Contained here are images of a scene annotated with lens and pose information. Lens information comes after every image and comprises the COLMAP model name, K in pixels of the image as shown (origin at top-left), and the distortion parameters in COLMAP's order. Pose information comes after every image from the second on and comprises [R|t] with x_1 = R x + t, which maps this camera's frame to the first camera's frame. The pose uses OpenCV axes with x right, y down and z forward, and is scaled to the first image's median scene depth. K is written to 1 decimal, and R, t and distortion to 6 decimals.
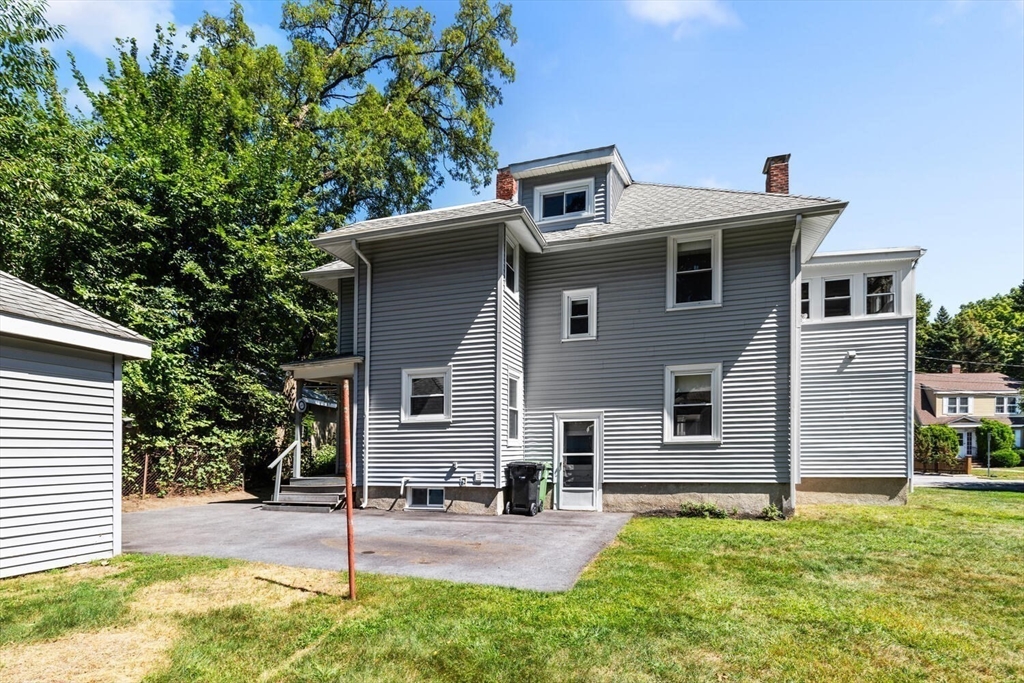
lens RADIAL K [[456.8, 0, 512.6], [0, 456.8, 407.9], [0, 0, 1]] dist [-0.001886, -0.000155]
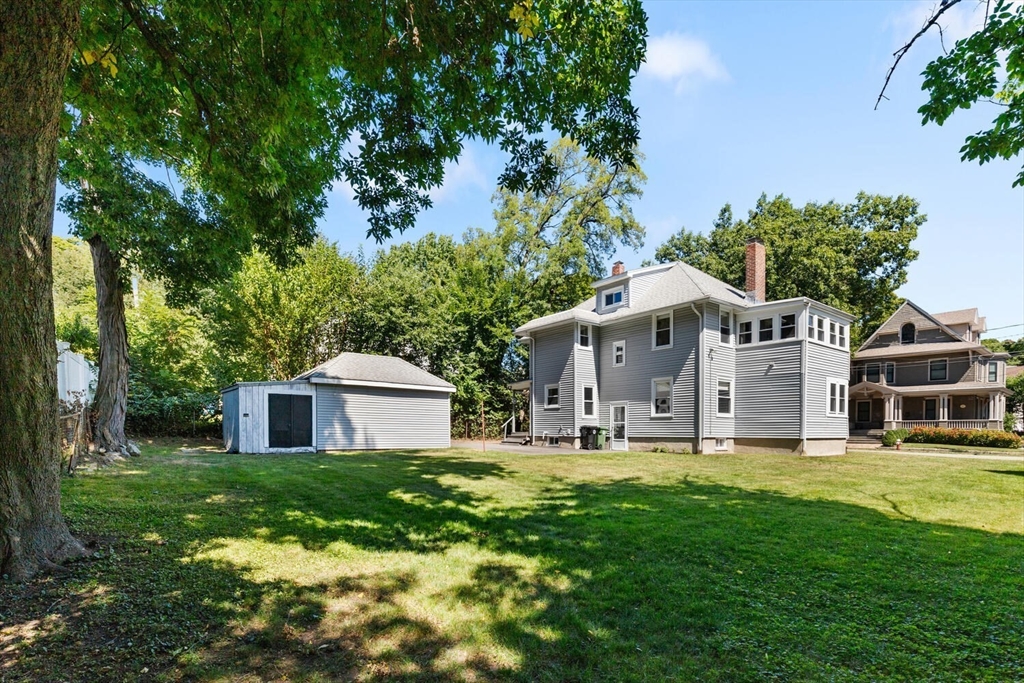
lens RADIAL K [[458.1, 0, 515.3], [0, 458.1, 350.1], [0, 0, 1]] dist [0.002030, 0.000144]
pose [[0.795687, -0.087077, -0.599416, 1.029210], [0.038090, 0.994847, -0.093960, -0.047219], [0.604509, 0.051931, 0.794904, -0.927565]]
